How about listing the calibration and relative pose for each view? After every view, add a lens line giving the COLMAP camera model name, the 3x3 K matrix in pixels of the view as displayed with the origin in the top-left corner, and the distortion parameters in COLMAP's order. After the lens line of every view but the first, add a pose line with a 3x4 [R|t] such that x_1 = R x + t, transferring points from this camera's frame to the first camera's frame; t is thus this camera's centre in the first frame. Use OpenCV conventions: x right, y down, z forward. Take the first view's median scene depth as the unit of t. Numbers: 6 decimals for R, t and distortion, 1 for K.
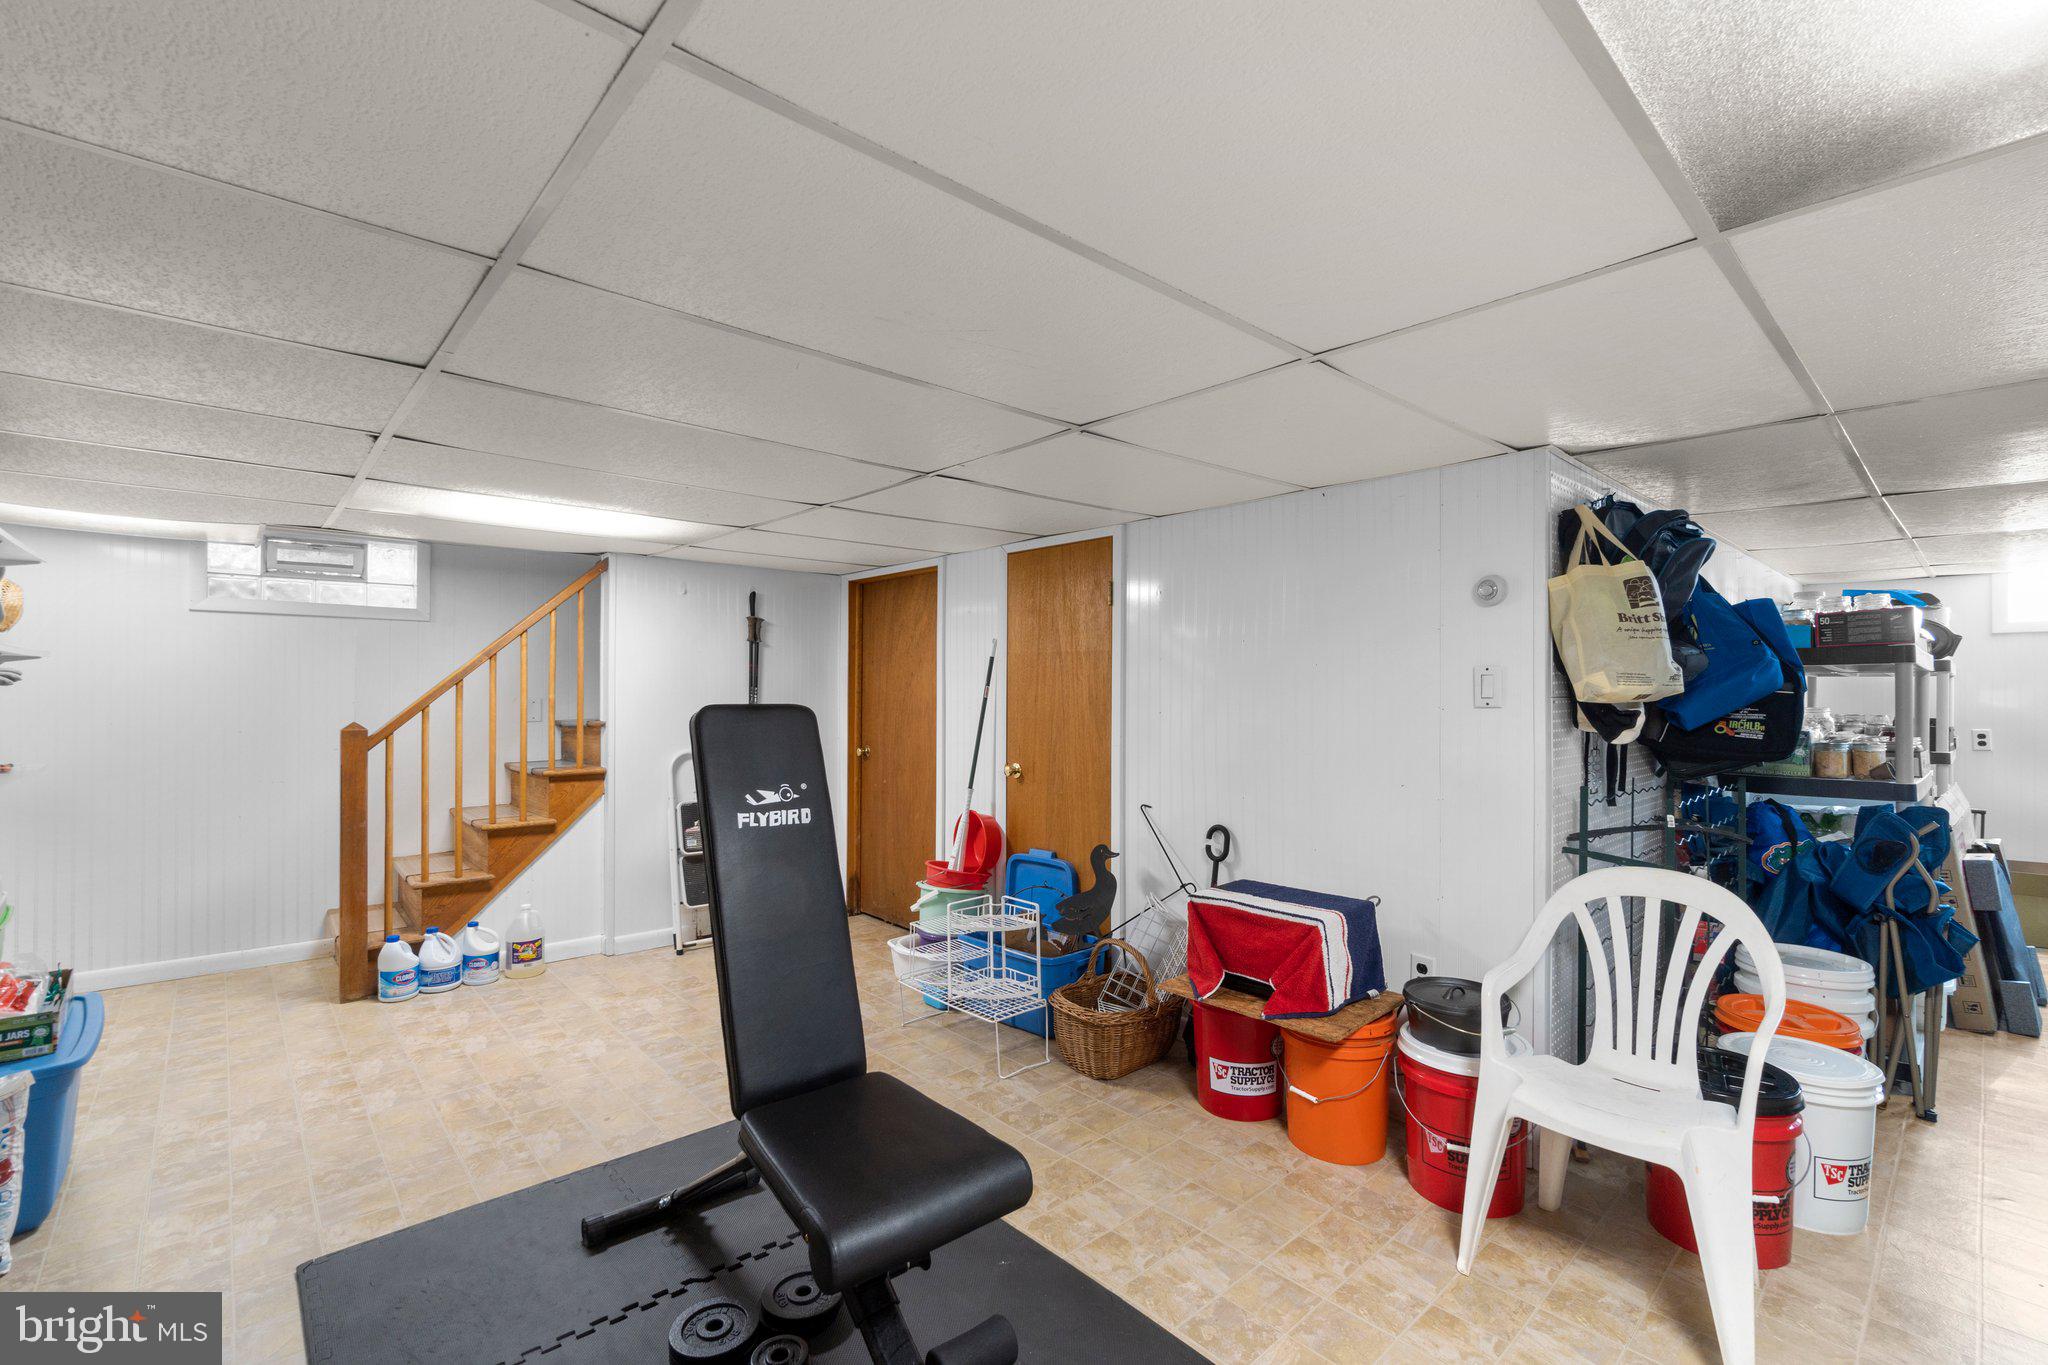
lens RADIAL K [[897.2, 0, 1020.0], [0, 897.2, 685.5], [0, 0, 1]] dist [-0.002028, 0.000636]
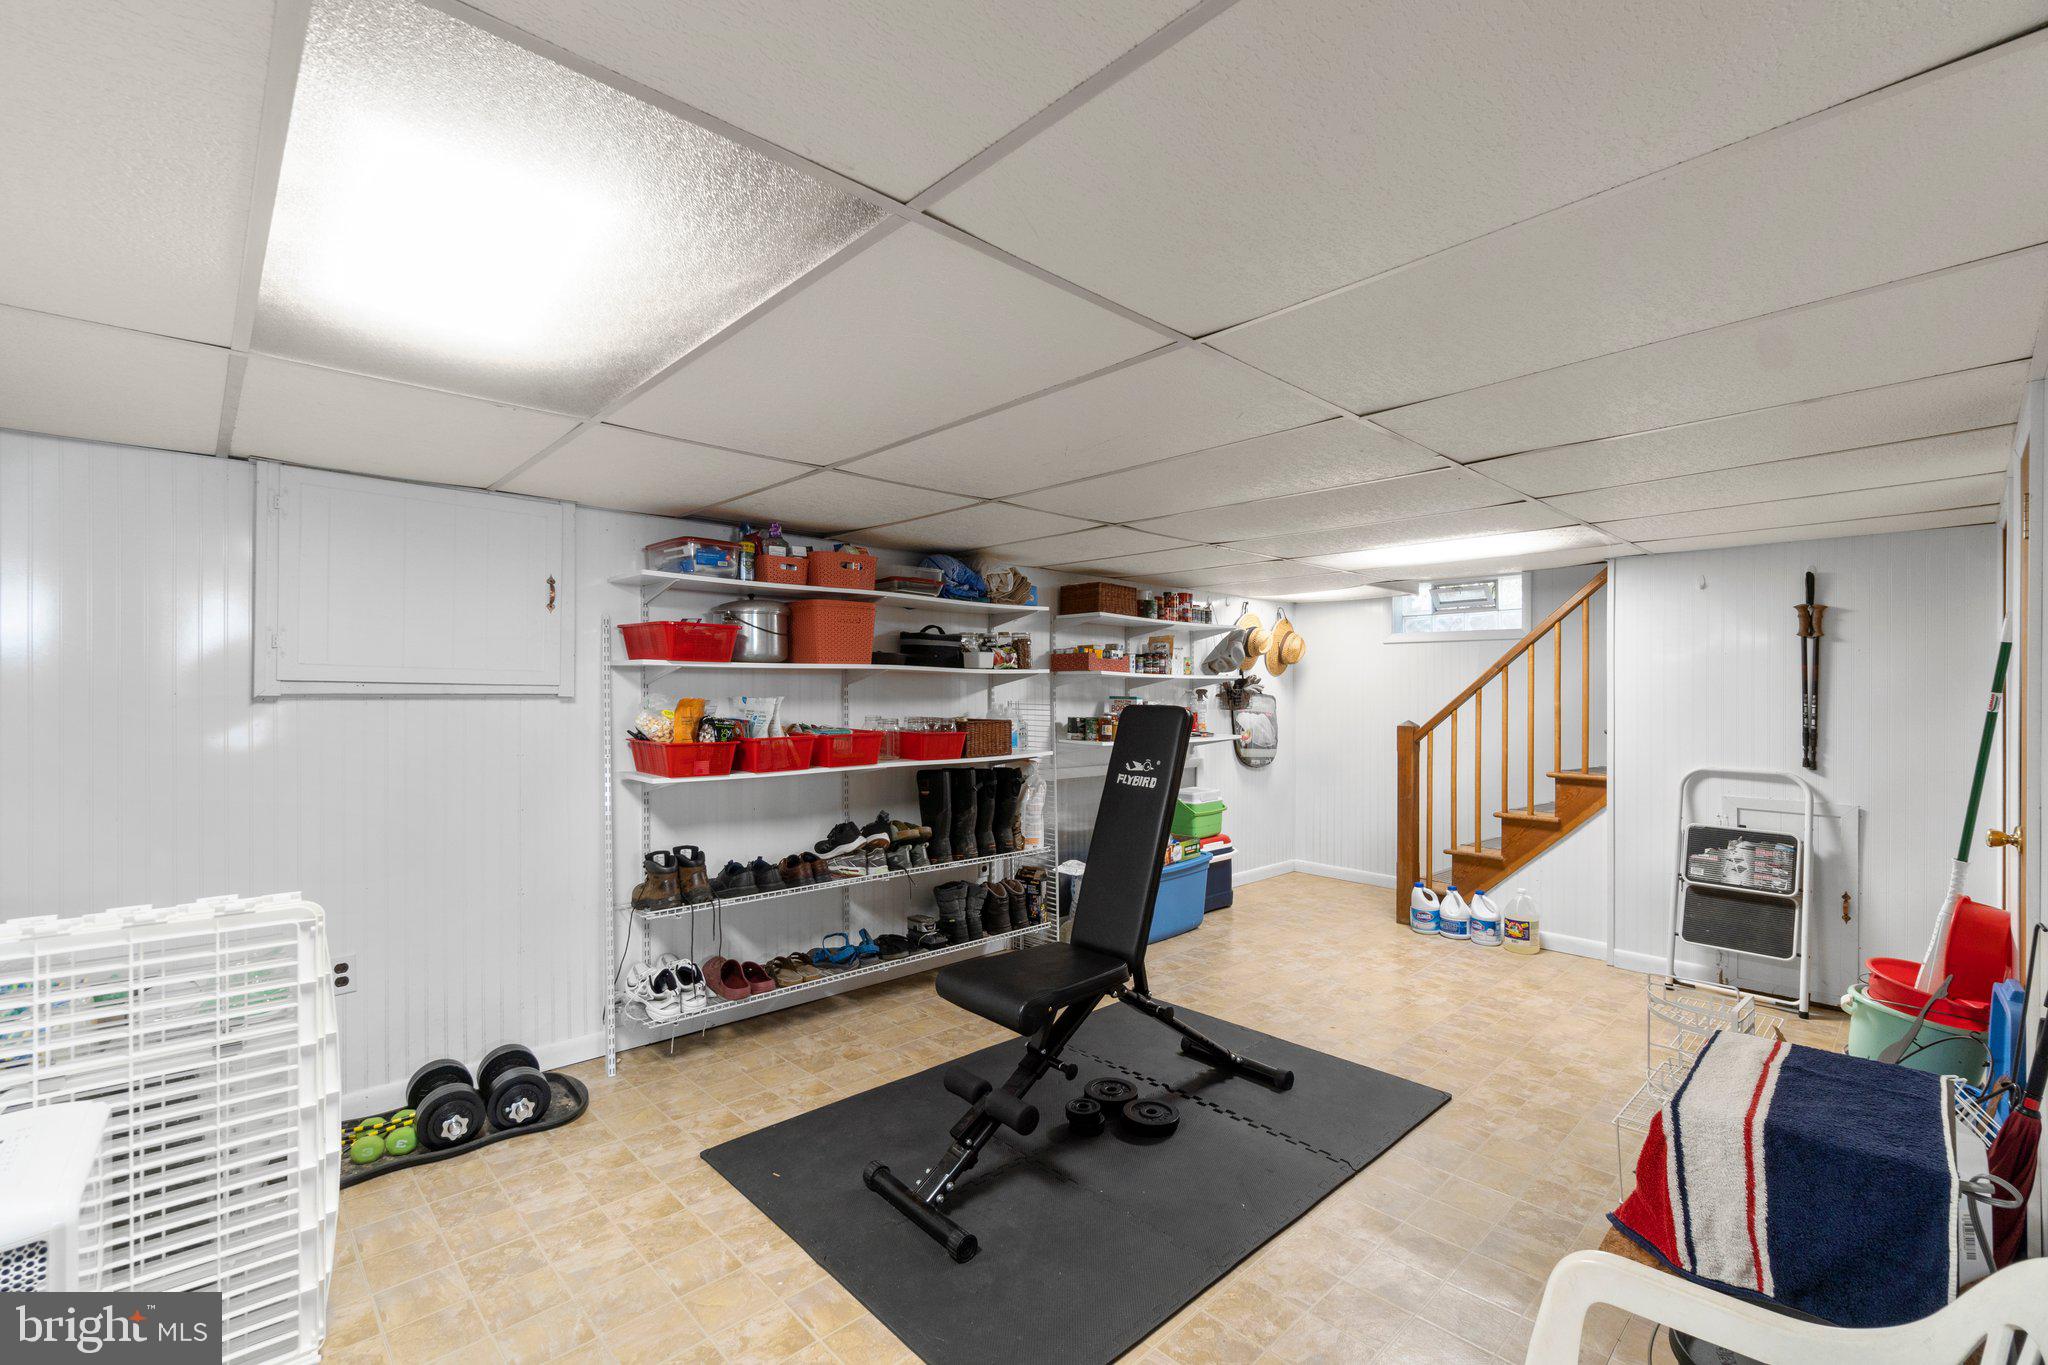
lens RADIAL K [[897.2, 0, 1019.3], [0, 897.2, 691.9], [0, 0, 1]] dist [-0.002028, 0.000636]
pose [[0.012352, -0.003718, -0.999917, 0.581686], [0.001264, 0.999992, -0.003703, 0.002172], [0.999923, -0.001218, 0.012357, 0.372316]]
